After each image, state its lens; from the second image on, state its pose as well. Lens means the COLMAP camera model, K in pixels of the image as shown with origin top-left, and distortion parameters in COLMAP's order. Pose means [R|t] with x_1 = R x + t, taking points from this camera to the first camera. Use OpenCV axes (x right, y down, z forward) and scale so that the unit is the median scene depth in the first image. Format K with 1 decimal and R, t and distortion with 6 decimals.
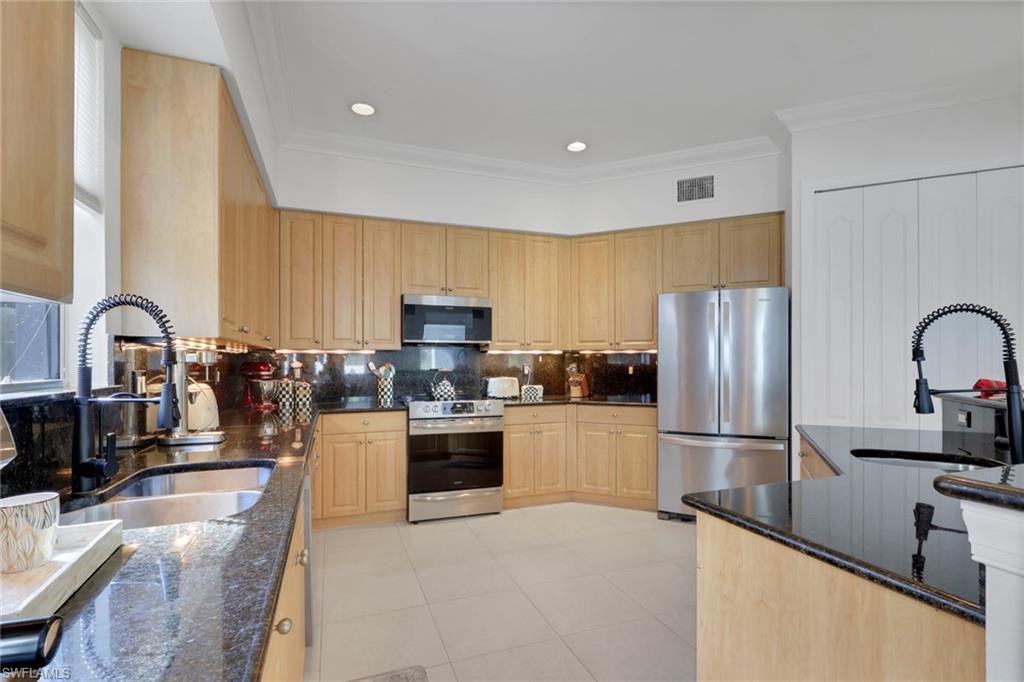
lens RADIAL K [[486.6, 0, 511.3], [0, 486.6, 357.3], [0, 0, 1]] dist [0.000601, -0.000482]
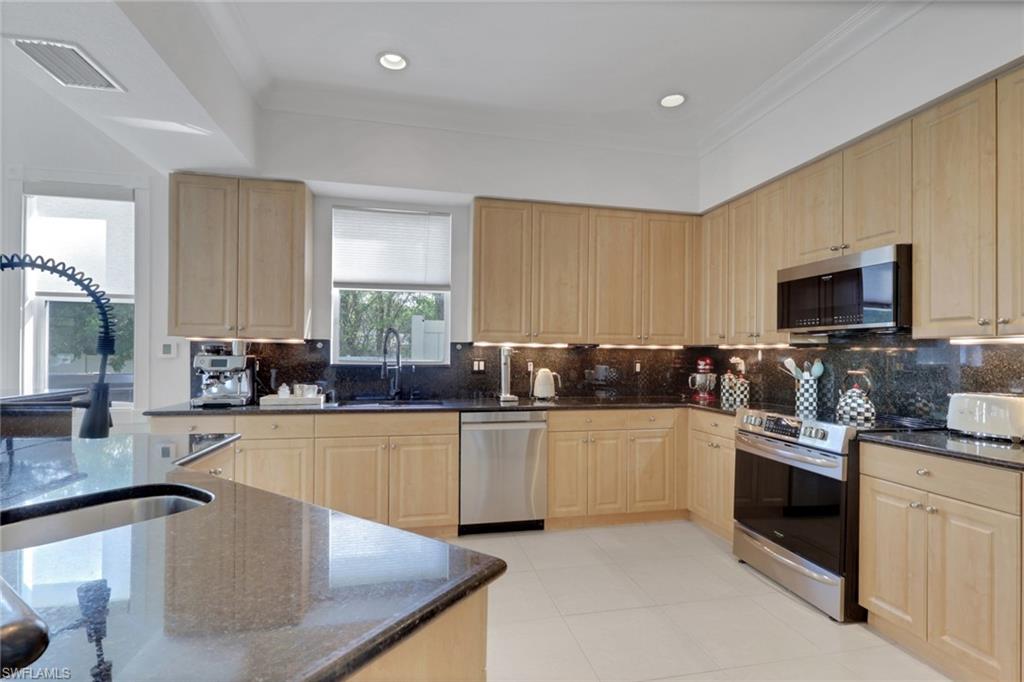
lens RADIAL K [[486.6, 0, 513.4], [0, 486.6, 350.8], [0, 0, 1]] dist [0.000601, -0.000482]
pose [[-0.150073, -0.003827, -0.988668, 0.603078], [-0.002608, 0.999991, -0.003475, 0.000606], [0.988672, 0.002057, -0.150081, 0.694042]]
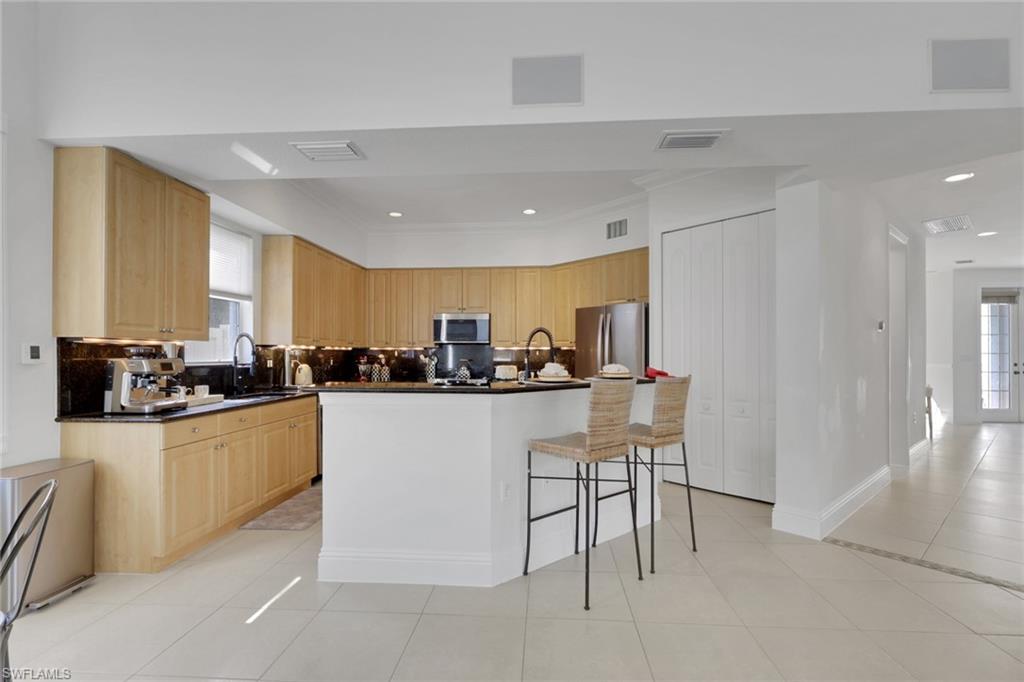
lens RADIAL K [[486.6, 0, 510.7], [0, 486.6, 352.7], [0, 0, 1]] dist [0.000601, -0.000482]
pose [[0.905568, 0.002099, -0.424197, 0.711142], [0.000264, 0.999985, 0.005513, -0.007095], [0.424202, -0.005104, 0.905553, -0.378262]]
